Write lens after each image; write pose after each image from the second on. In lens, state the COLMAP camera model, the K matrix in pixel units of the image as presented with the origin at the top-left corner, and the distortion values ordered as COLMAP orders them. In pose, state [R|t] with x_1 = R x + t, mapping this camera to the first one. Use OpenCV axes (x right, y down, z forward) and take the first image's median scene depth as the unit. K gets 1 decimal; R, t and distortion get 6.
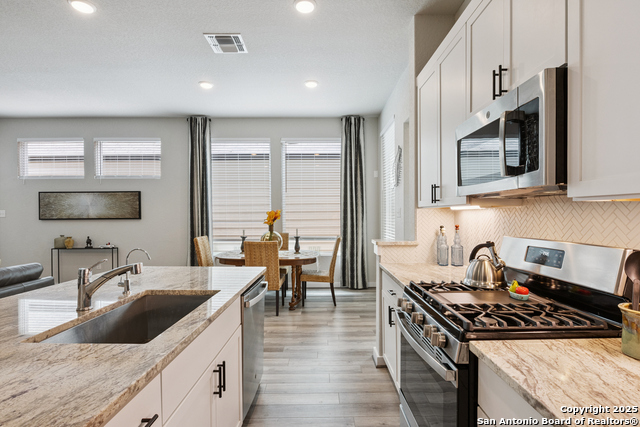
lens RADIAL K [[320.9, 0, 325.4], [0, 320.9, 217.5], [0, 0, 1]] dist [-0.007969, -0.002523]
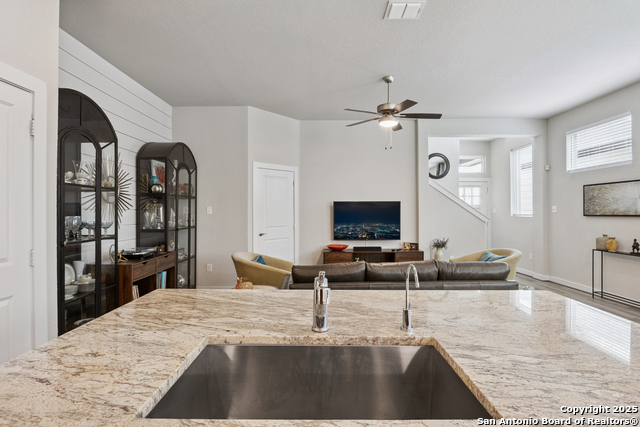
lens RADIAL K [[320.9, 0, 324.2], [0, 320.9, 213.3], [0, 0, 1]] dist [-0.007969, -0.002523]
pose [[0.005278, 0.009975, -0.999936, 0.011298], [-0.009539, 0.999905, 0.009924, -0.002332], [0.999941, 0.009486, 0.005372, 0.264979]]
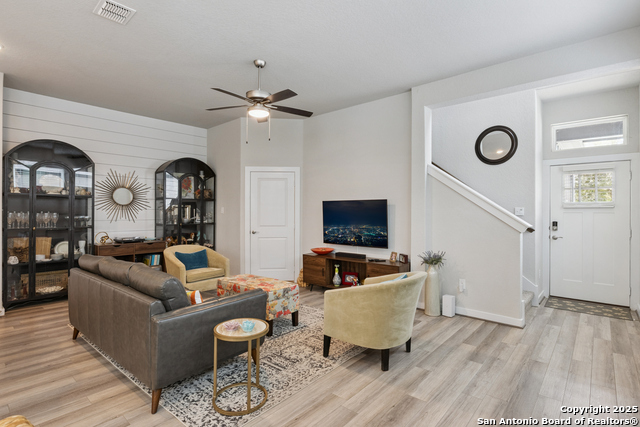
lens RADIAL K [[320.9, 0, 323.3], [0, 320.9, 207.2], [0, 0, 1]] dist [-0.007969, -0.002523]
pose [[-0.664577, -0.007334, -0.747184, -0.338860], [-0.008160, 0.999963, -0.002557, -0.008809], [0.747175, 0.004398, -0.664613, 0.984485]]
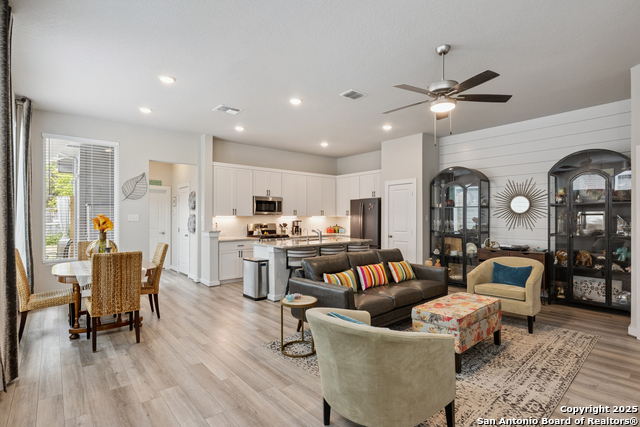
lens RADIAL K [[320.9, 0, 325.7], [0, 320.9, 215.1], [0, 0, 1]] dist [-0.007969, -0.002523]
pose [[-0.644193, 0.008625, 0.764815, -1.075366], [0.010168, 0.999945, -0.002713, -0.010461], [-0.764796, 0.006029, -0.644245, 0.977707]]
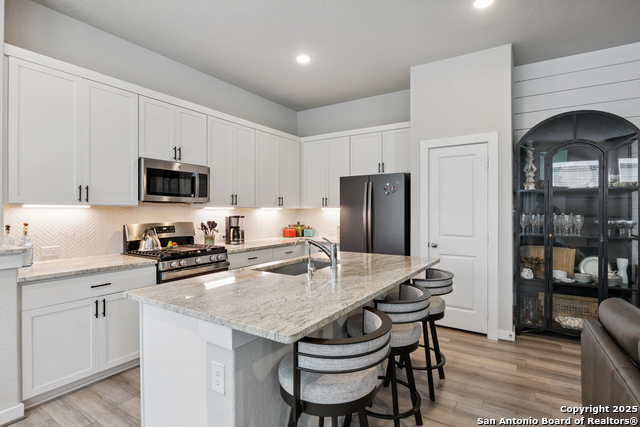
lens RADIAL K [[320.9, 0, 324.1], [0, 320.9, 210.9], [0, 0, 1]] dist [-0.007969, -0.002523]
pose [[-0.839992, 0.003244, 0.542589, -0.423494], [0.008138, 0.999945, 0.006621, -0.005324], [-0.542537, 0.009978, -0.839972, 0.636816]]
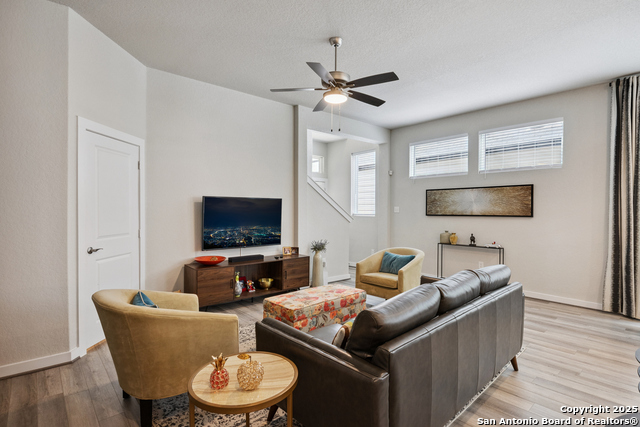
lens RADIAL K [[320.9, 0, 318.5], [0, 320.9, 212.9], [0, 0, 1]] dist [-0.007969, -0.002523]
pose [[0.649153, 0.014528, -0.760519, -0.319297], [-0.017709, 0.999835, 0.003985, 0.000456], [0.760452, 0.010881, 0.649303, 0.009641]]
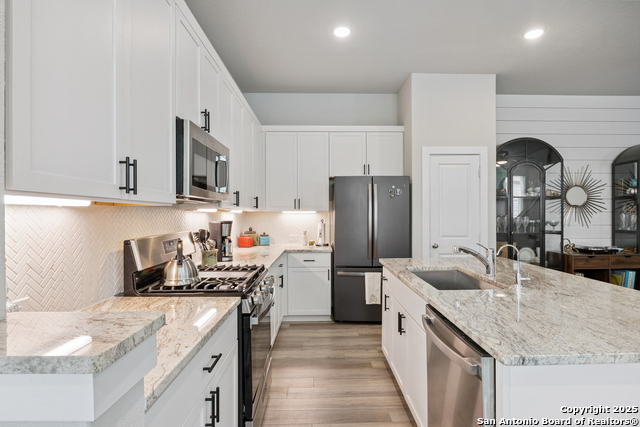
lens RADIAL K [[320.9, 0, 323.5], [0, 320.9, 215.2], [0, 0, 1]] dist [-0.007969, -0.002523]
pose [[-0.999868, 0.007486, -0.014438, 0.014230], [0.007326, 0.999912, 0.011096, -0.005383], [0.014520, 0.010989, -0.999834, 0.659296]]
